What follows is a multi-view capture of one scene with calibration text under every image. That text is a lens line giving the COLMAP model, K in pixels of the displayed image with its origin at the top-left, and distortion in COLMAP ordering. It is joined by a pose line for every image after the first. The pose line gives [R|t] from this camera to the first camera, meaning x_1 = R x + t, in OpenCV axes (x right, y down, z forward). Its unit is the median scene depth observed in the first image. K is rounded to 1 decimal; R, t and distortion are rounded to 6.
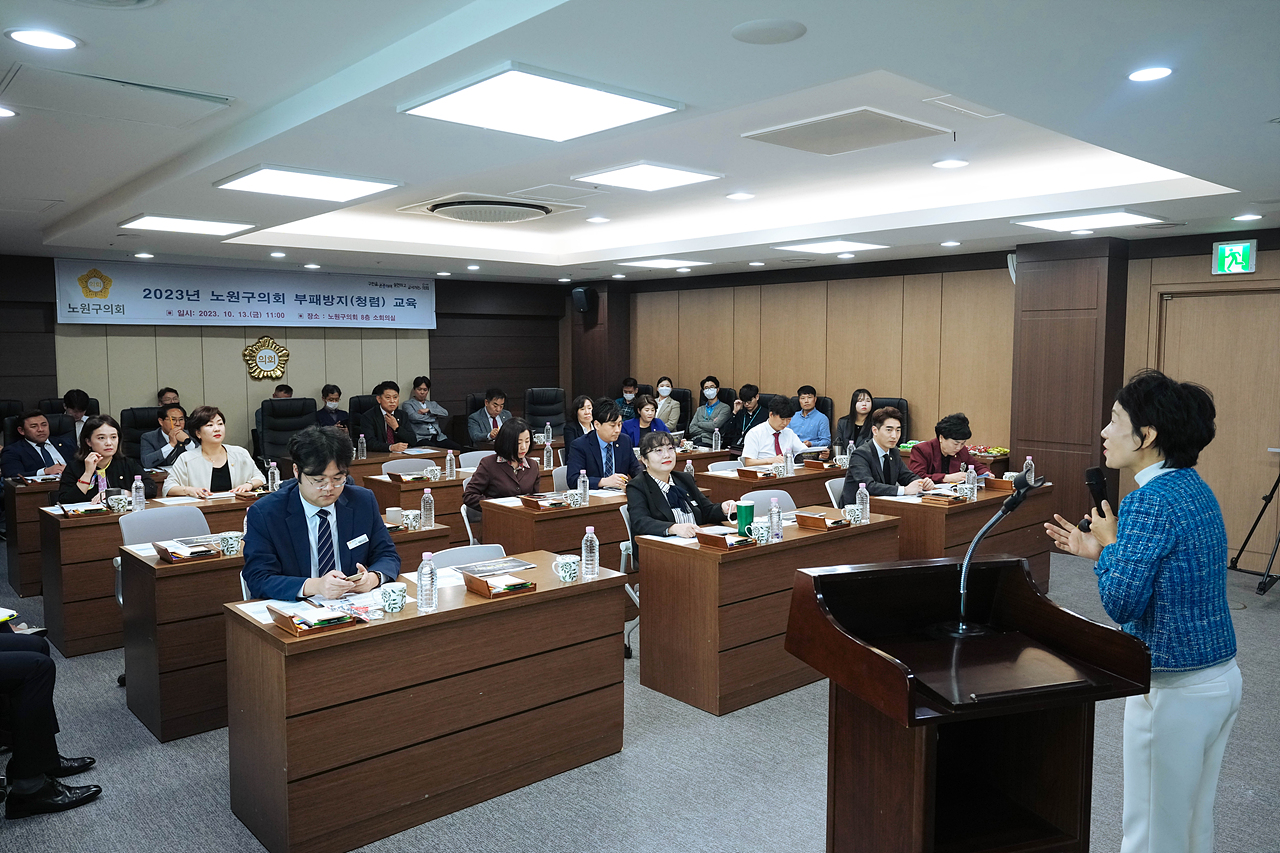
lens RADIAL K [[922.5, 0, 640.0], [0, 922.5, 426.5], [0, 0, 1]] dist [-0.005389, -0.001472]
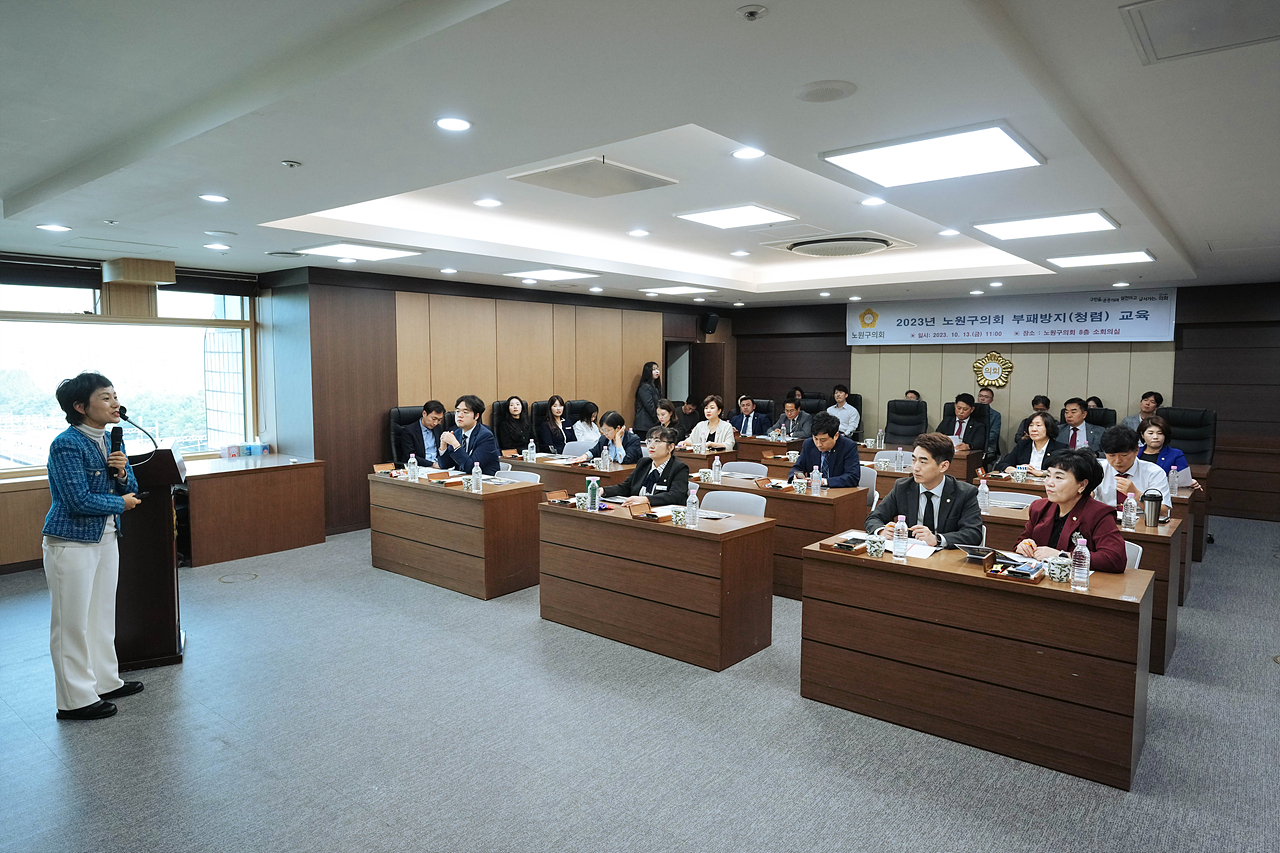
lens RADIAL K [[822.7, 0, 640.0], [0, 822.7, 426.5], [0, 0, 1]] dist [0.001341, 0.000363]
pose [[0.189896, 0.073931, -0.979017, 0.568697], [-0.082860, 0.994810, 0.059052, -0.025683], [0.978301, 0.069907, 0.195036, 0.345372]]
